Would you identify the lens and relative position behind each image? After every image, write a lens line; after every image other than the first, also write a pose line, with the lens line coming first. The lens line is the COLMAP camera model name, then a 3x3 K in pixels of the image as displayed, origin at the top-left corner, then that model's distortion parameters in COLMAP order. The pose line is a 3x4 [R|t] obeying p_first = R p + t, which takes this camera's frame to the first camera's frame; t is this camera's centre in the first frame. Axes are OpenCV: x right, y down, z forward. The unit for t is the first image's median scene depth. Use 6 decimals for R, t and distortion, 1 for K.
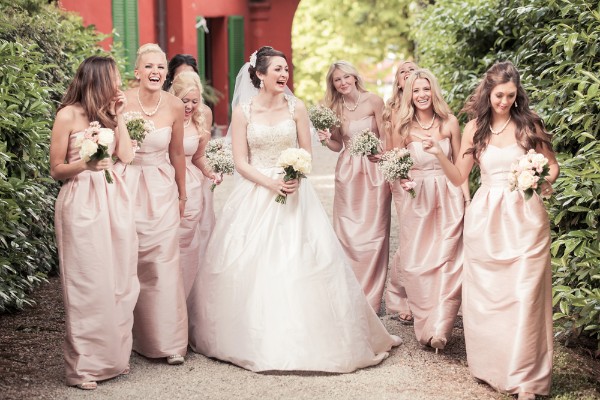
lens RADIAL K [[1764.1, 0, 300.0], [0, 1764.1, 200.0], [0, 0, 1]] dist [0.052503, 0.440152]
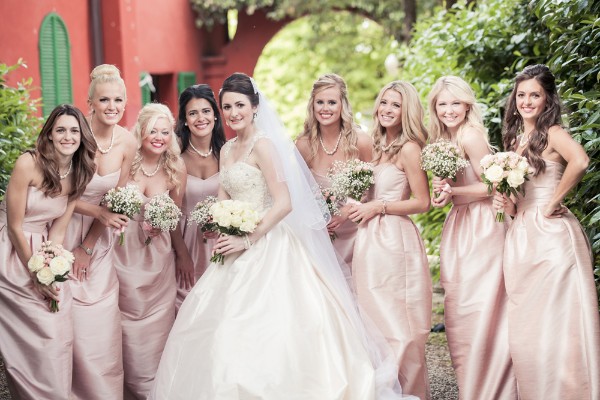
lens RADIAL K [[1803.9, 0, 300.0], [0, 1803.9, 200.0], [0, 0, 1]] dist [-0.060548, -1.091383]
pose [[0.999313, -0.031909, 0.018871, 0.000694], [0.032855, 0.998099, -0.052141, 0.009901], [-0.017171, 0.052725, 0.998461, 0.202892]]
